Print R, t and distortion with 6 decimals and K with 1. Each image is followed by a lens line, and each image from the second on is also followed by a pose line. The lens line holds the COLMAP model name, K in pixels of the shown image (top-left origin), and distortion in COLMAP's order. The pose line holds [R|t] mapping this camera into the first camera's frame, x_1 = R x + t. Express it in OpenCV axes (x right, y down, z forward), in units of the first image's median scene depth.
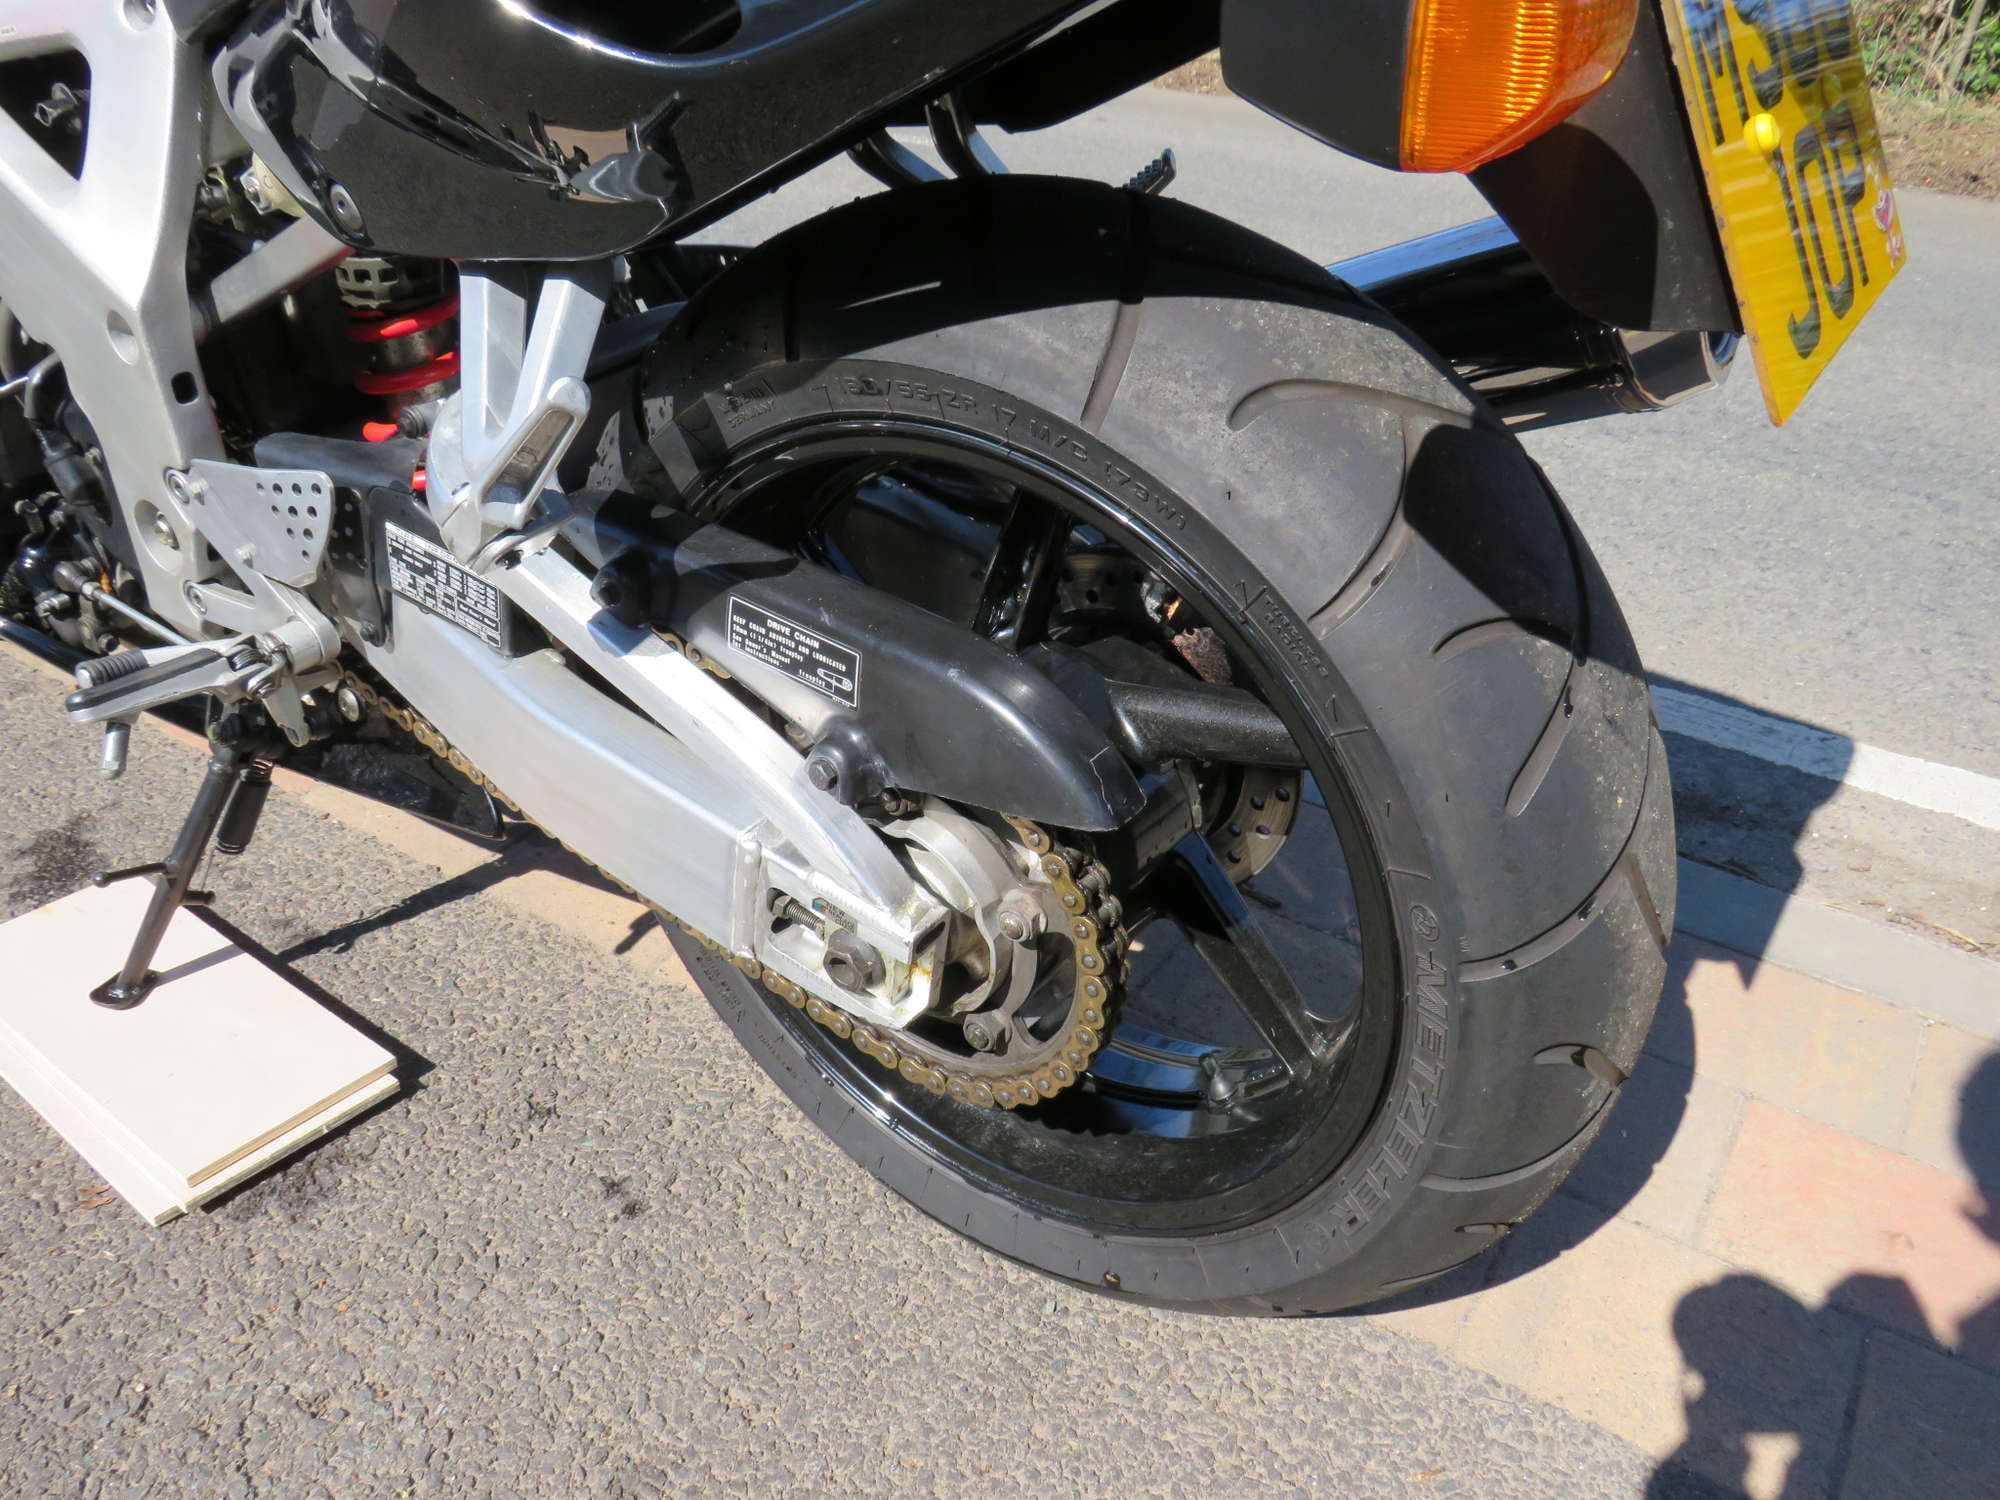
lens RADIAL K [[1619.8, 0, 995.4], [0, 1619.8, 749.2], [0, 0, 1]] dist [-0.039960, 0.011537]
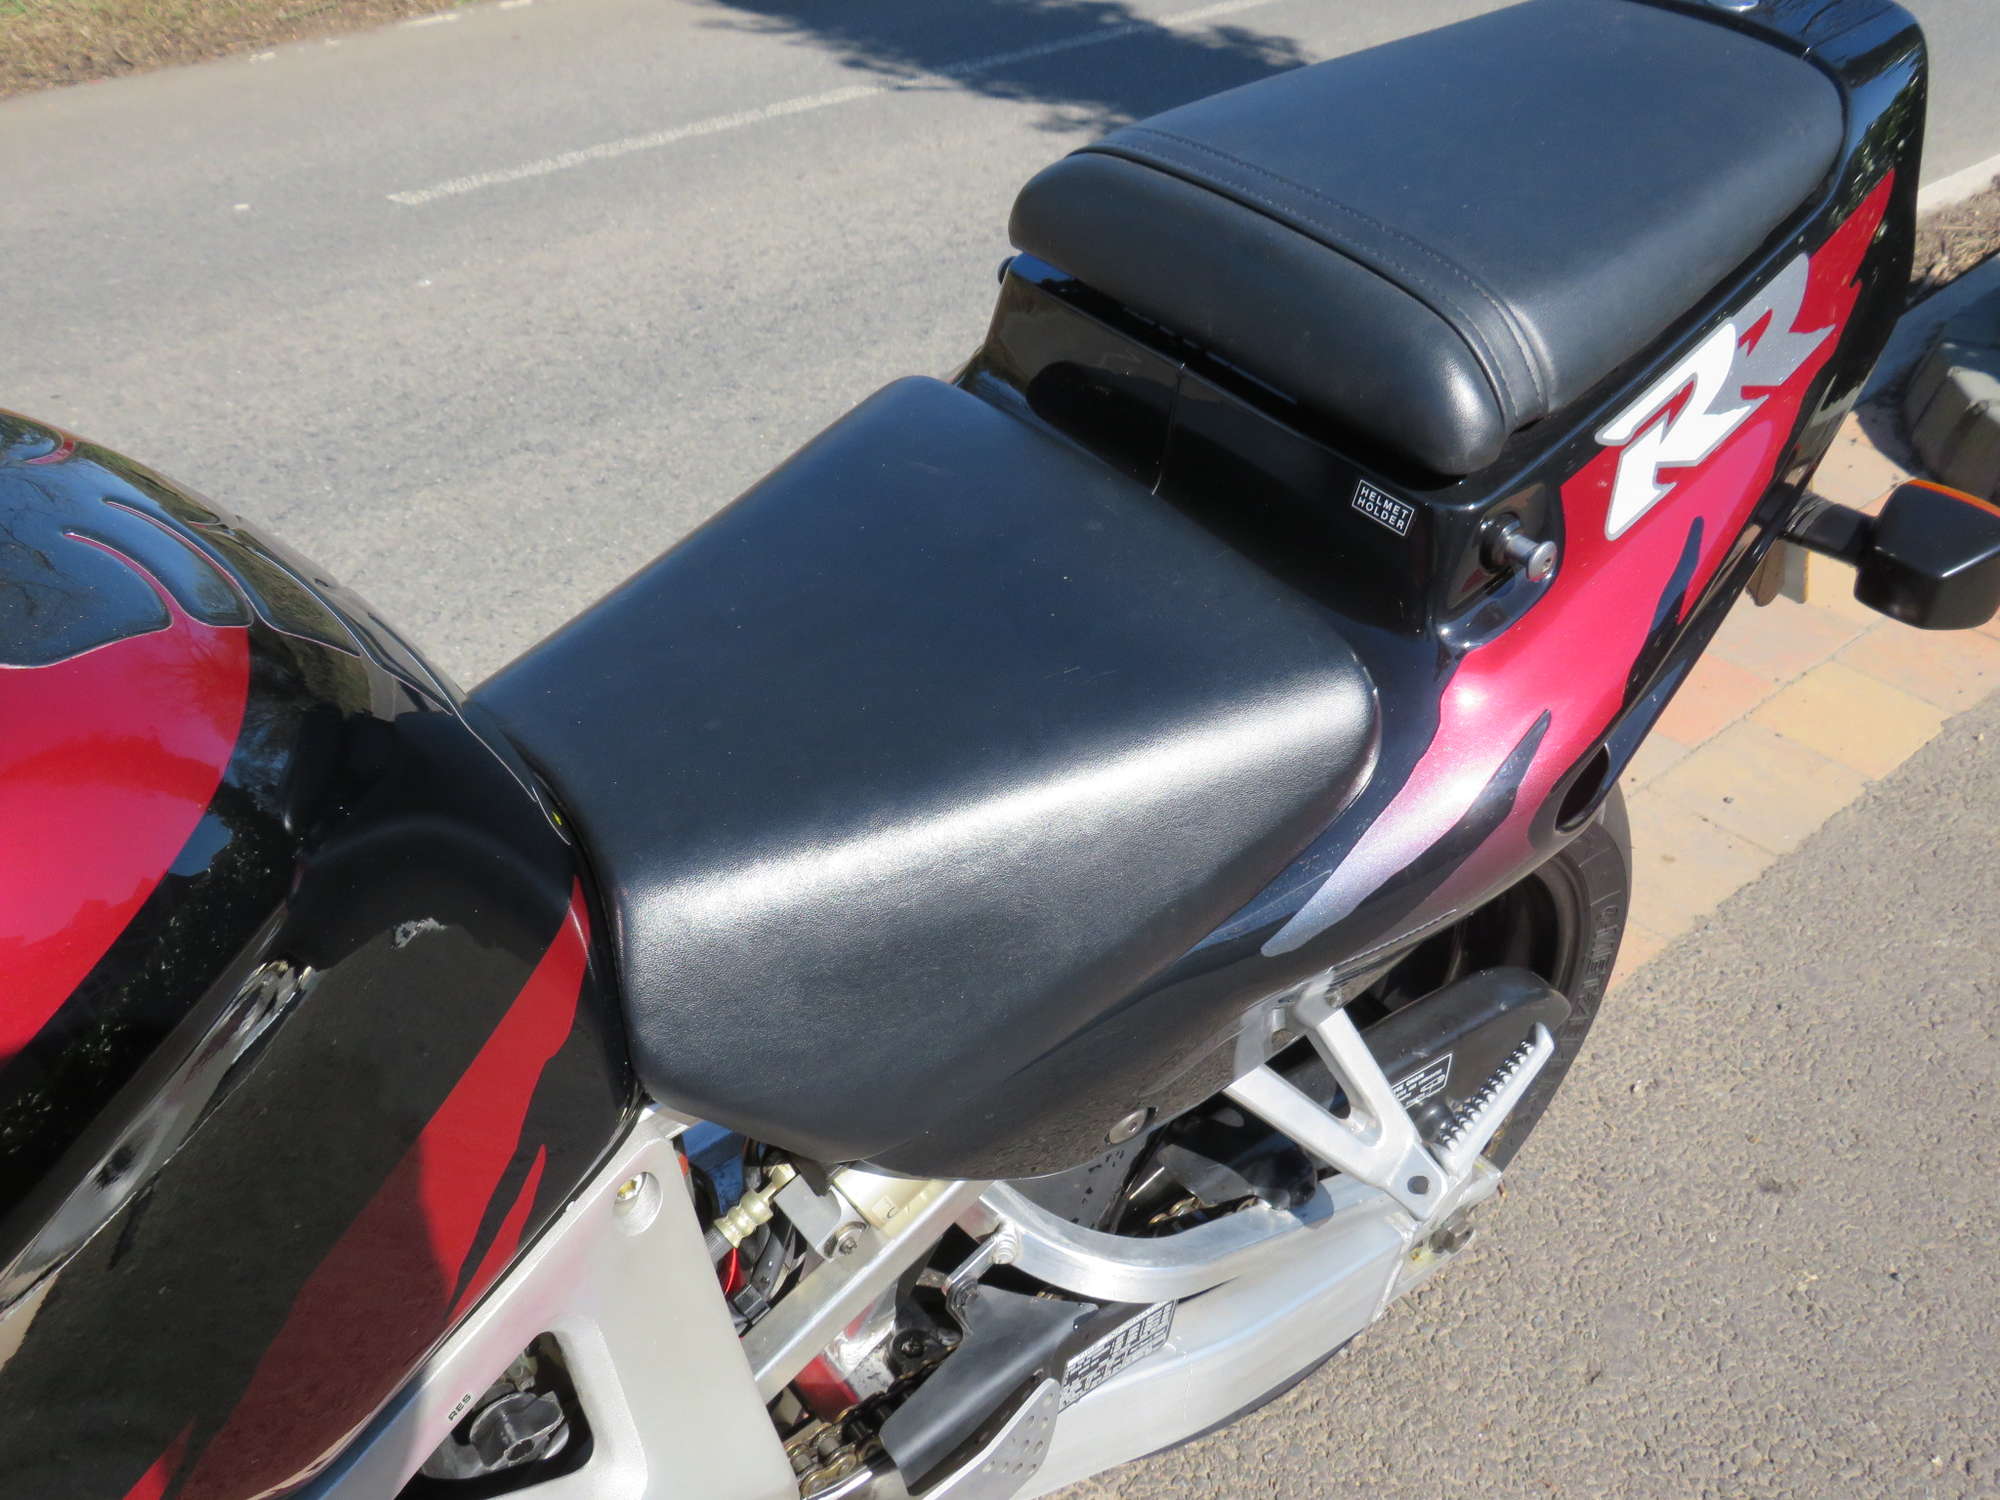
lens RADIAL K [[1749.4, 0, 991.0], [0, 1749.4, 734.7], [0, 0, 1]] dist [-0.048131, 0.025632]
pose [[0.305368, -0.579881, 0.755307, -0.870710], [0.501644, 0.772168, 0.390012, -0.776625], [-0.809385, 0.259798, 0.526689, 0.361503]]
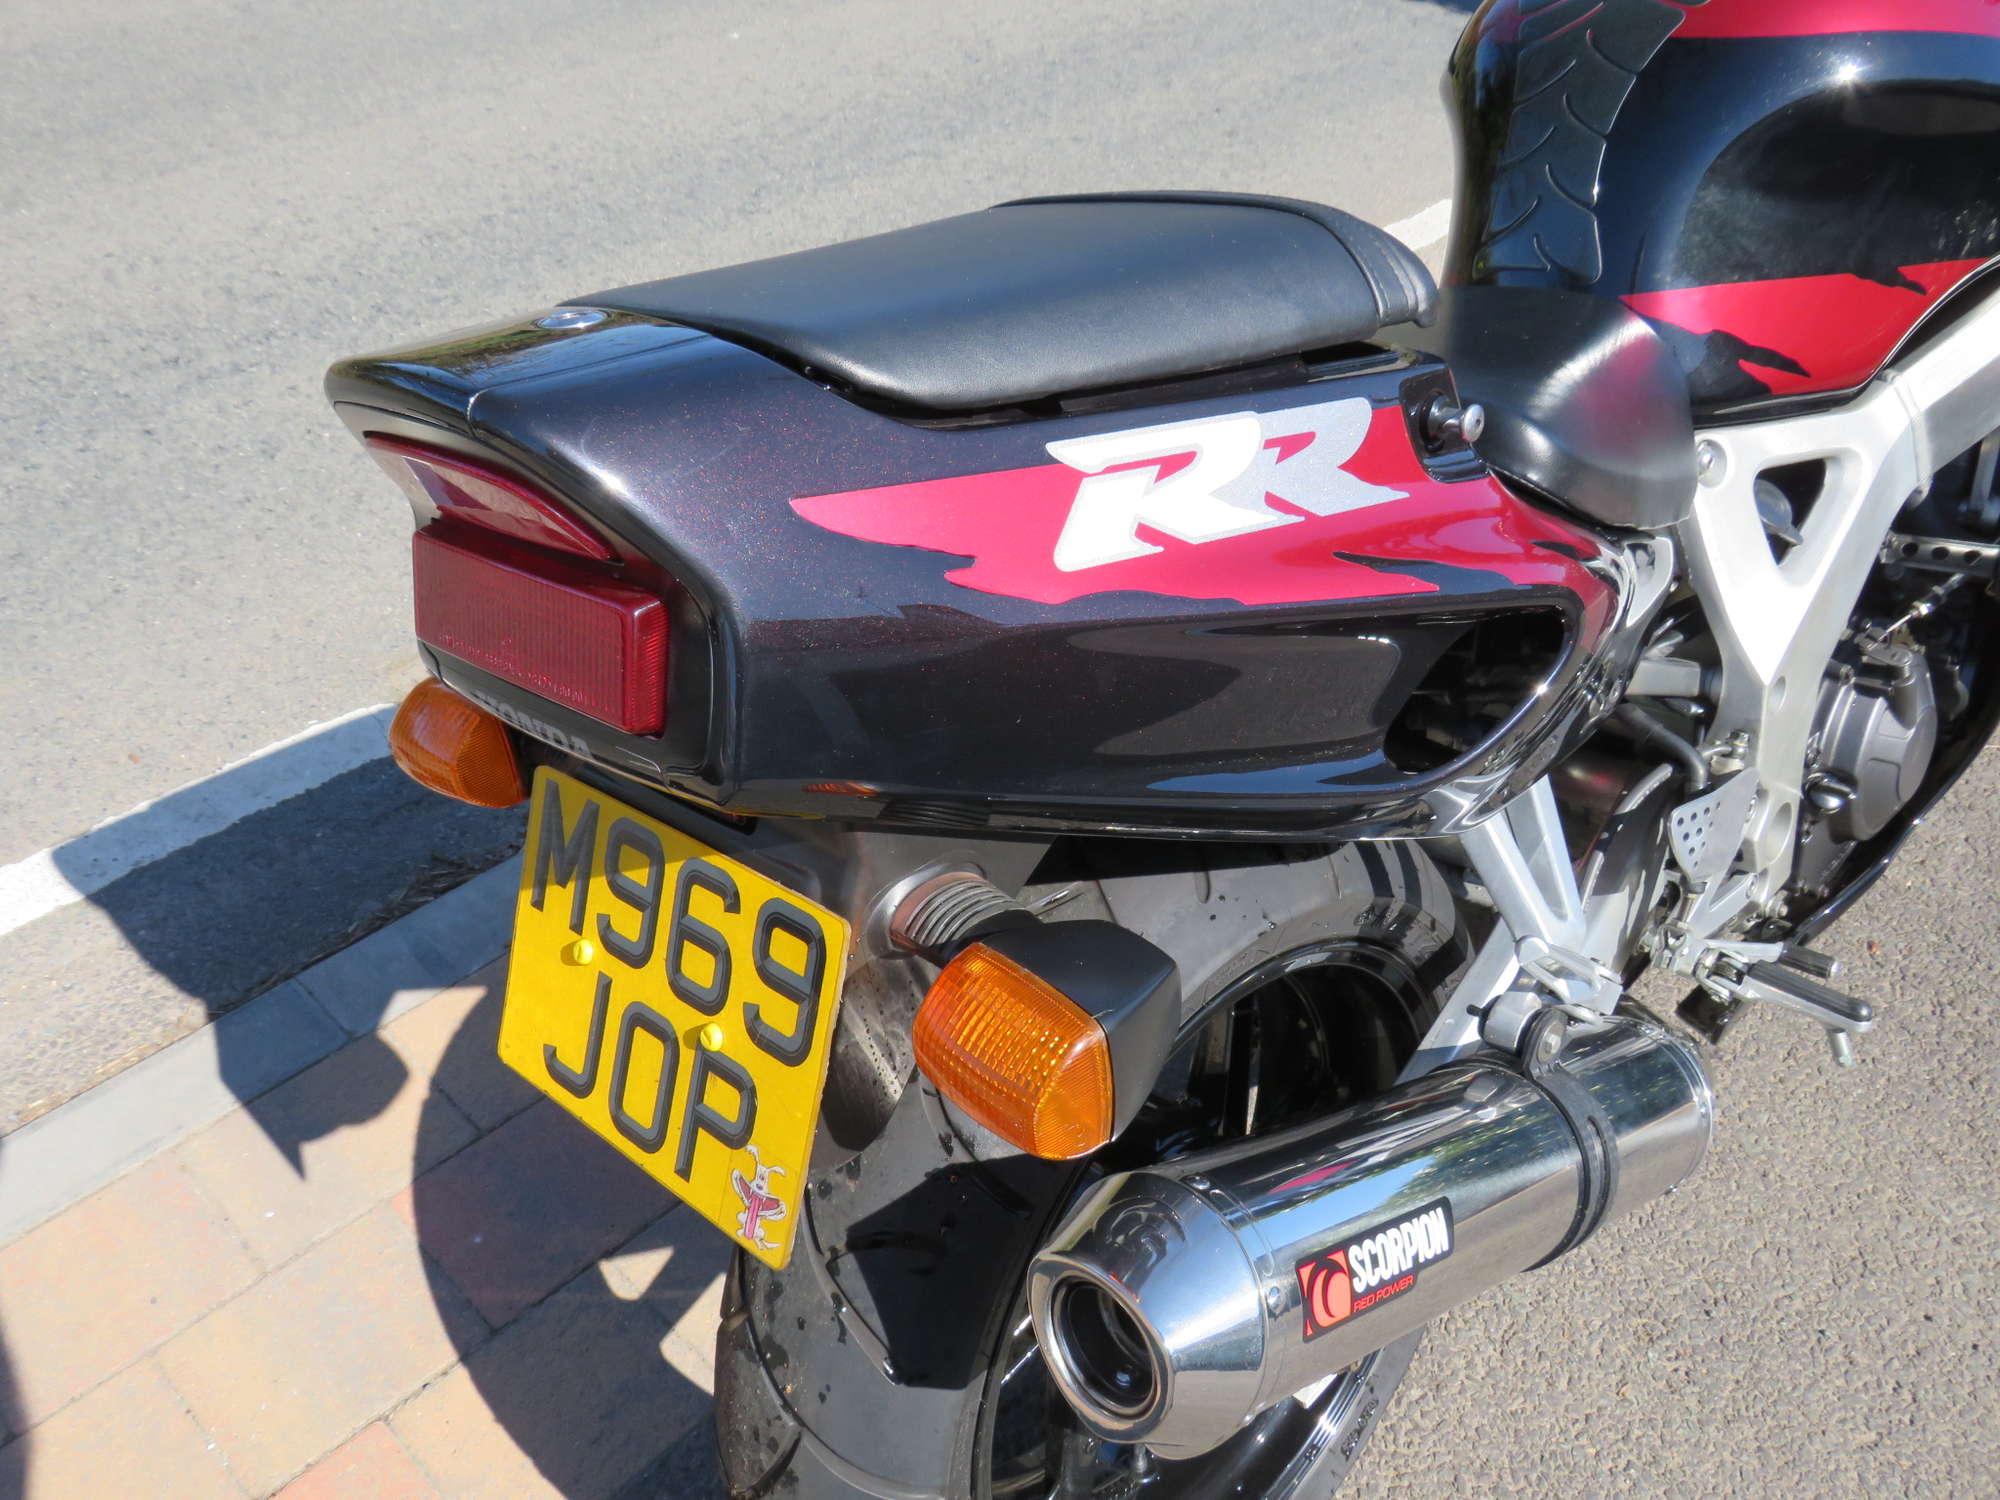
lens RADIAL K [[1665.9, 0, 1002.6], [0, 1665.9, 751.5], [0, 0, 1]] dist [-0.048722, 0.020147]
pose [[0.193074, -0.653842, 0.731582, -2.068063], [0.450783, 0.721374, 0.525751, -1.272247], [-0.871503, 0.228276, 0.434019, 1.002306]]
